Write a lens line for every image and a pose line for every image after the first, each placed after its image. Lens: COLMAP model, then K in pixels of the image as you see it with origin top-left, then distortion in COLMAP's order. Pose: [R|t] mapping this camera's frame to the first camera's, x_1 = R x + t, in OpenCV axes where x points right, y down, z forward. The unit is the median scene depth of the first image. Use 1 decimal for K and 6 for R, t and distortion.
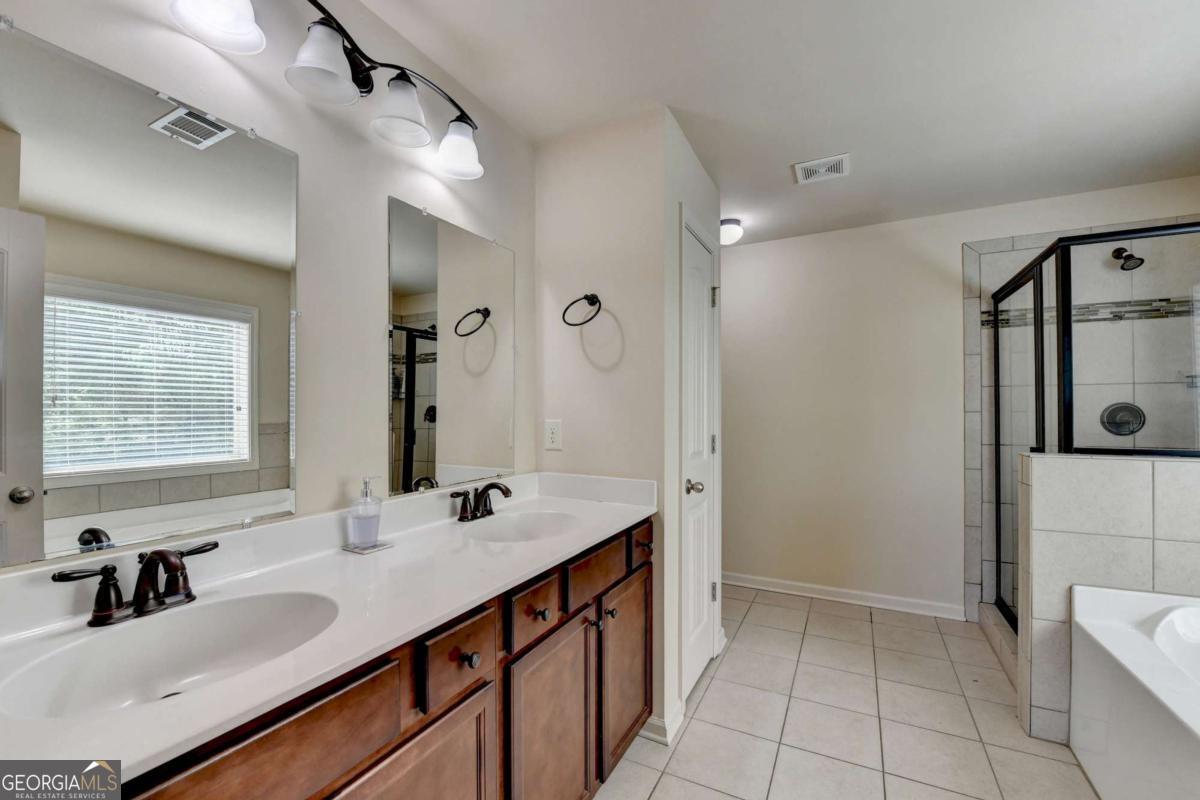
lens RADIAL K [[495.7, 0, 600.2], [0, 495.7, 406.4], [0, 0, 1]] dist [-0.000368, -0.005326]
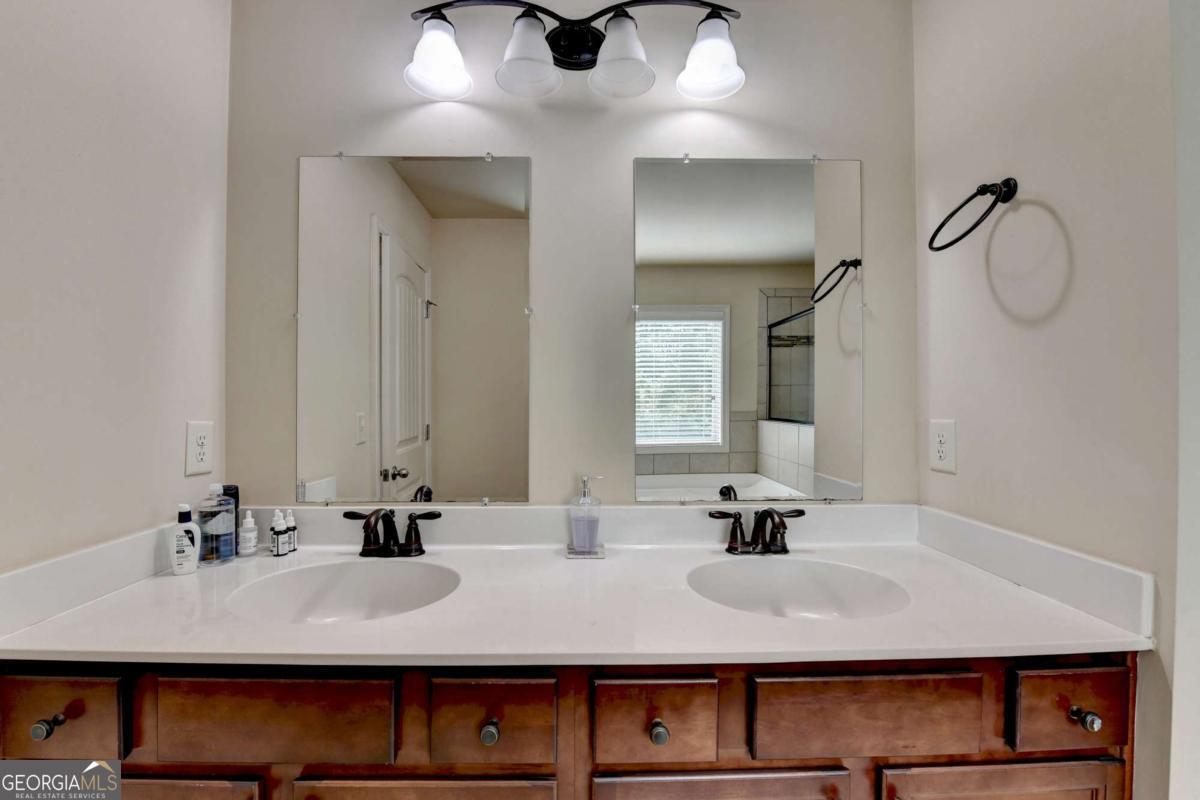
lens RADIAL K [[494.0, 0, 597.1], [0, 494.0, 401.7], [0, 0, 1]] dist [-0.027859, -0.000045]
pose [[0.473278, 0.008497, -0.880872, 0.199233], [0.005687, 0.999903, 0.012701, -0.003623], [0.880895, -0.011021, 0.473183, 0.336903]]
